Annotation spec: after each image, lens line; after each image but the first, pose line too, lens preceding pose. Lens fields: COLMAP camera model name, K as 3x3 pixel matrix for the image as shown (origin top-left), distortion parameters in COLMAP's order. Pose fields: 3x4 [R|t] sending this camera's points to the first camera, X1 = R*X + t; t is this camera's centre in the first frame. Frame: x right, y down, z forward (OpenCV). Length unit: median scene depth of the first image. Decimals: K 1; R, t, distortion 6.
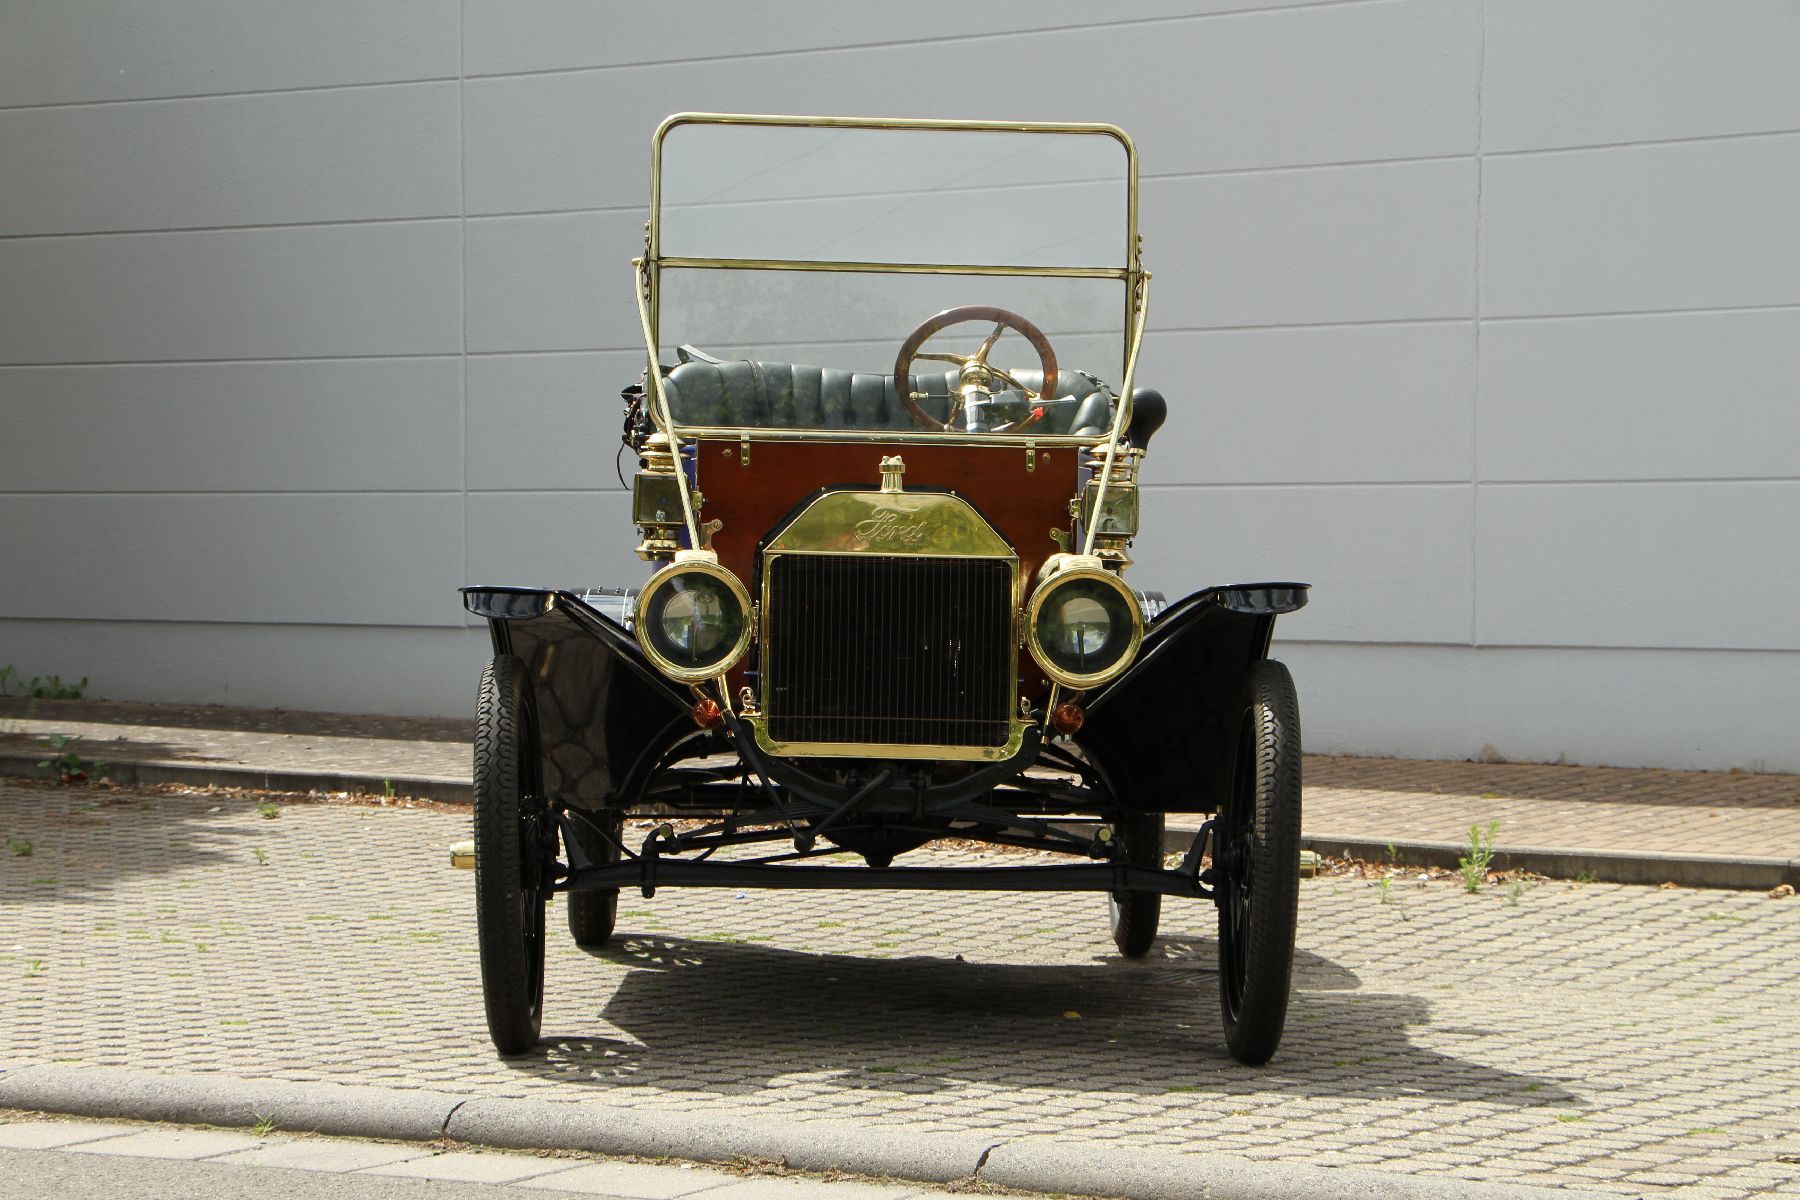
lens RADIAL K [[3162.3, 0, 900.0], [0, 3162.3, 600.0], [0, 0, 1]] dist [0.208246, -0.097802]
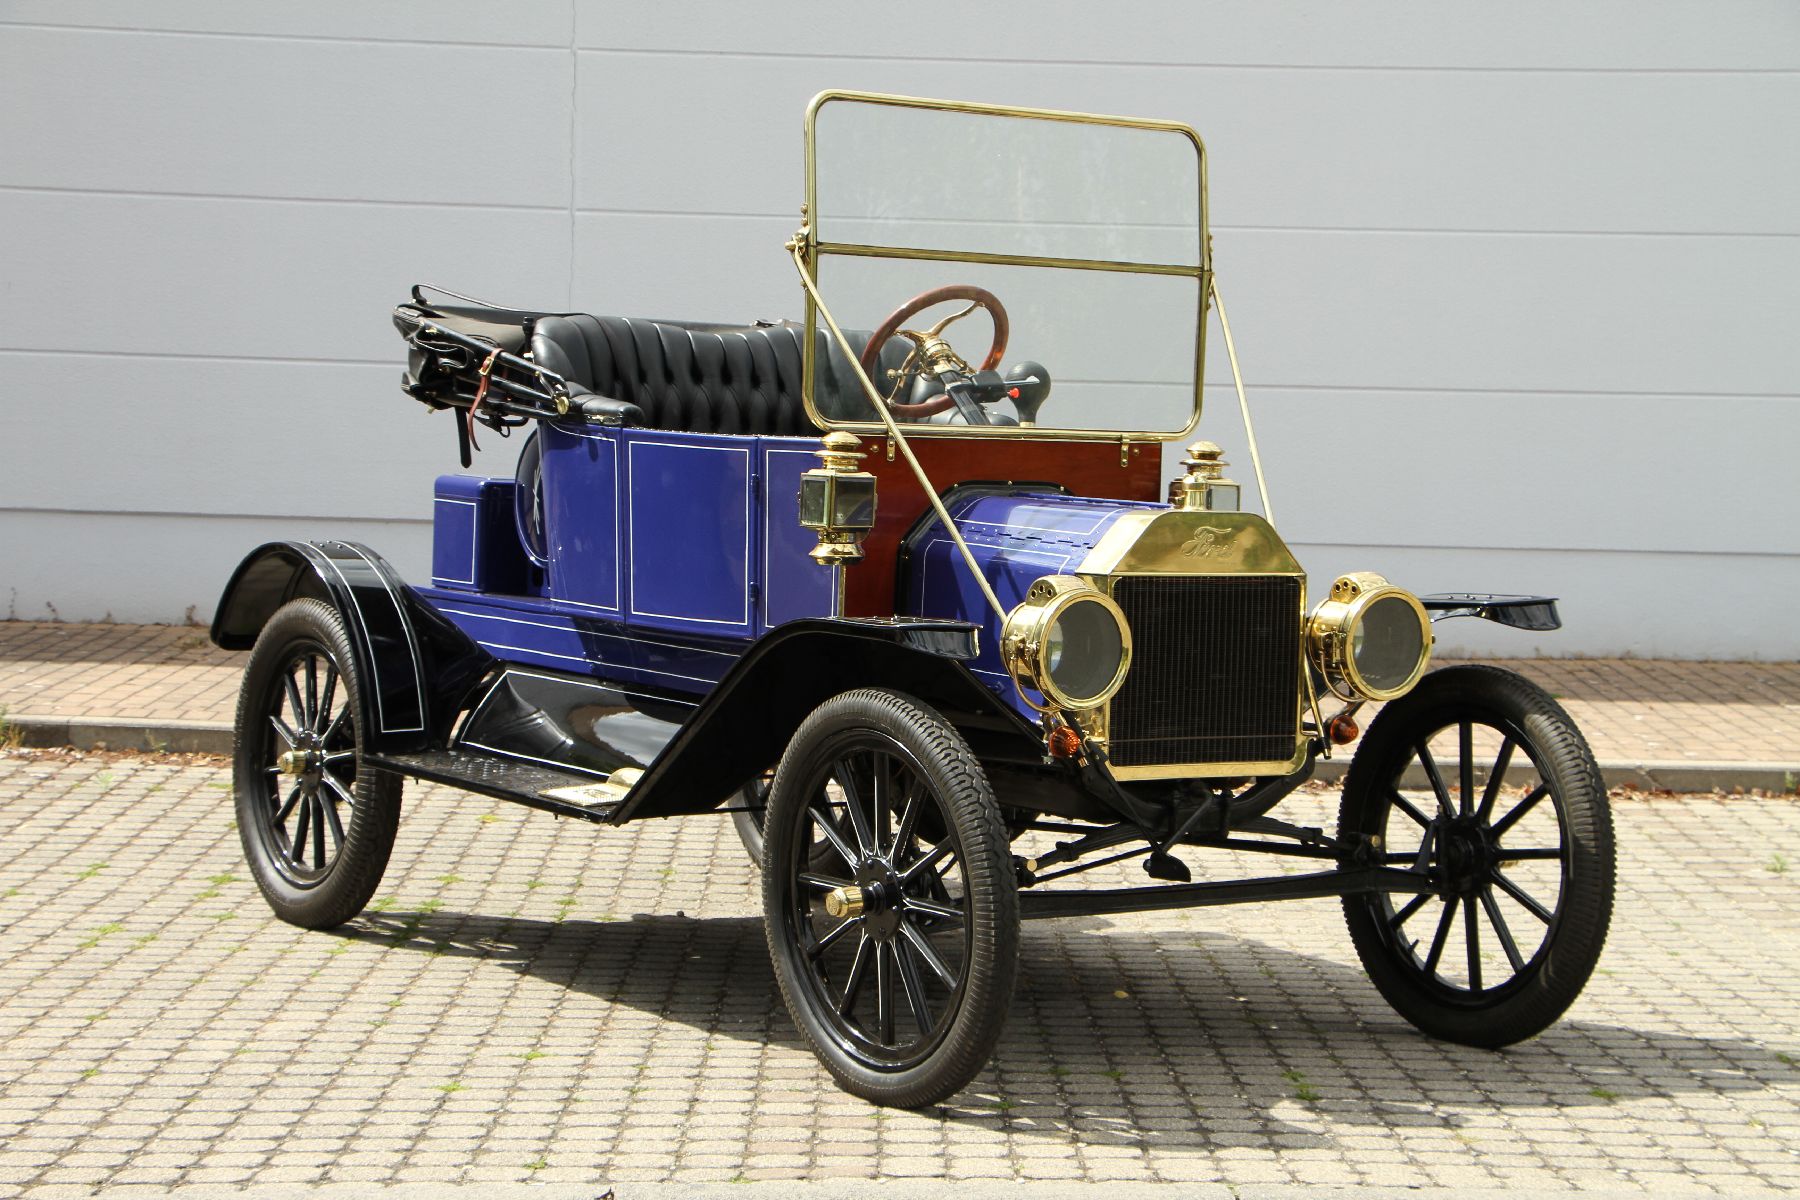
lens RADIAL K [[3093.5, 0, 900.0], [0, 3093.5, 600.0], [0, 0, 1]] dist [0.176980, 0.082401]
pose [[0.865135, -0.020240, 0.501131, -0.547063], [-0.012007, 0.998063, 0.061039, -0.061353], [-0.501395, -0.058824, 0.863216, 0.195084]]
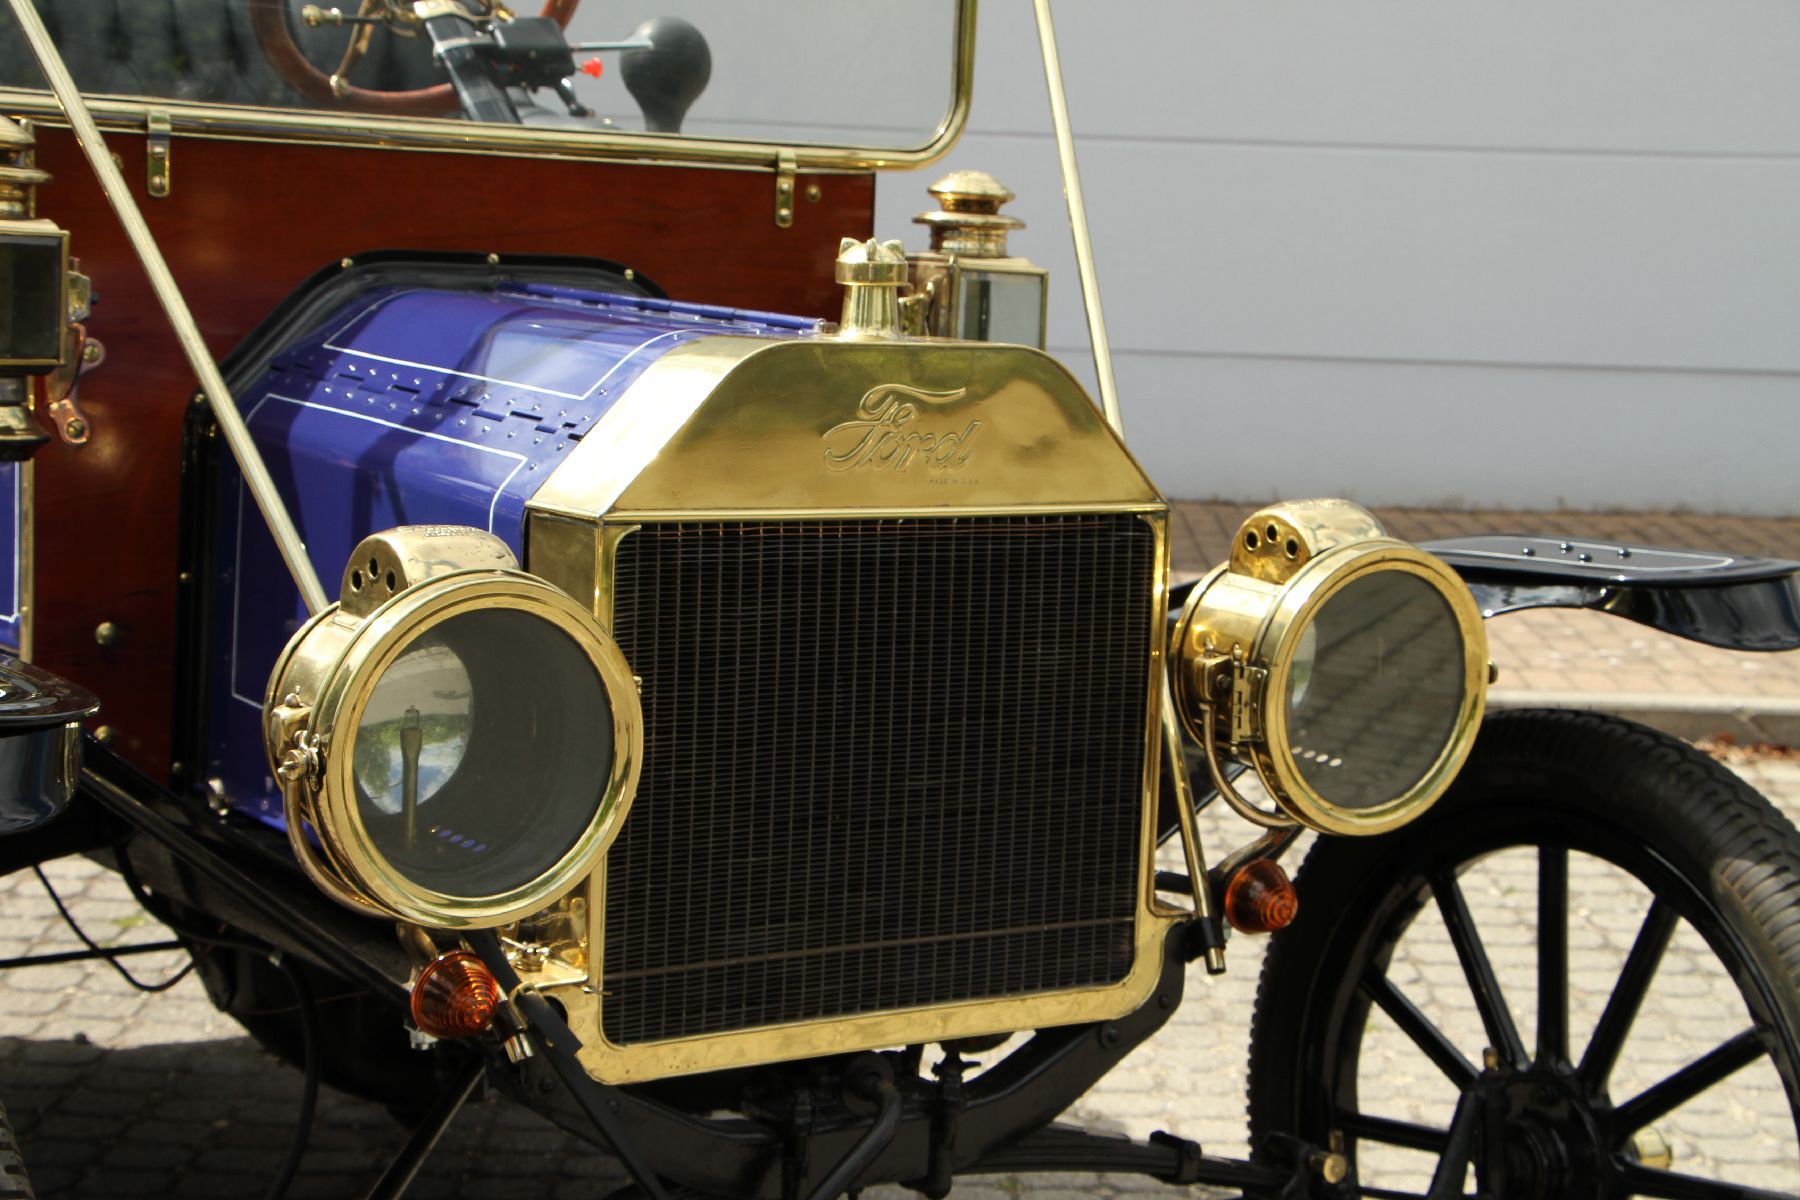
lens RADIAL K [[3093.5, 0, 900.0], [0, 3093.5, 600.0], [0, 0, 1]] dist [0.176980, 0.082401]
pose [[0.860428, -0.043854, 0.507681, -0.177017], [-0.025748, 0.991276, 0.129265, -0.048306], [-0.508920, -0.124295, 0.851793, 0.656220]]
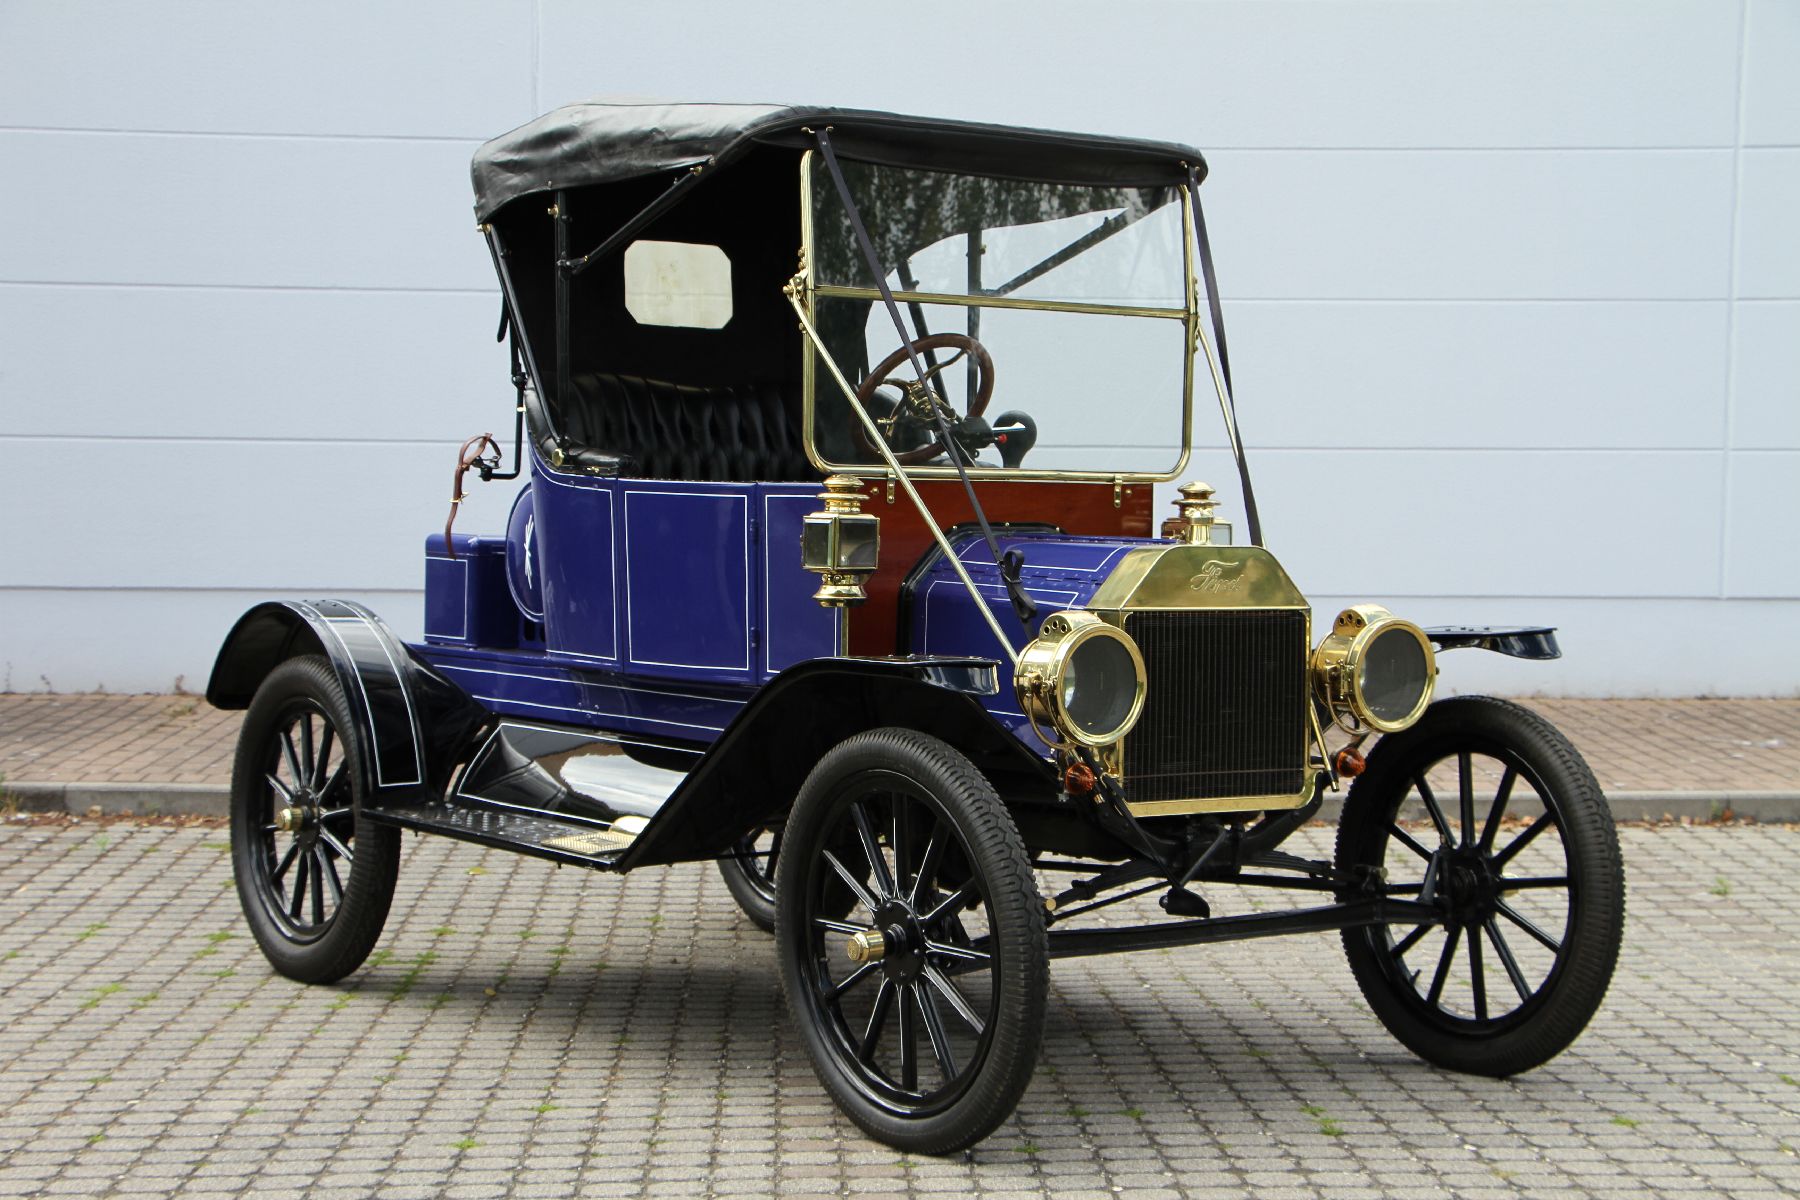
lens RADIAL K [[2815.2, 0, 900.0], [0, 2815.2, 600.0], [0, 0, 1]] dist [0.133963, 0.099505]
pose [[0.850391, -0.025427, 0.525536, -0.525747], [0.006426, 0.999259, 0.037949, -0.048641], [-0.526112, -0.028895, 0.849924, 0.283364]]
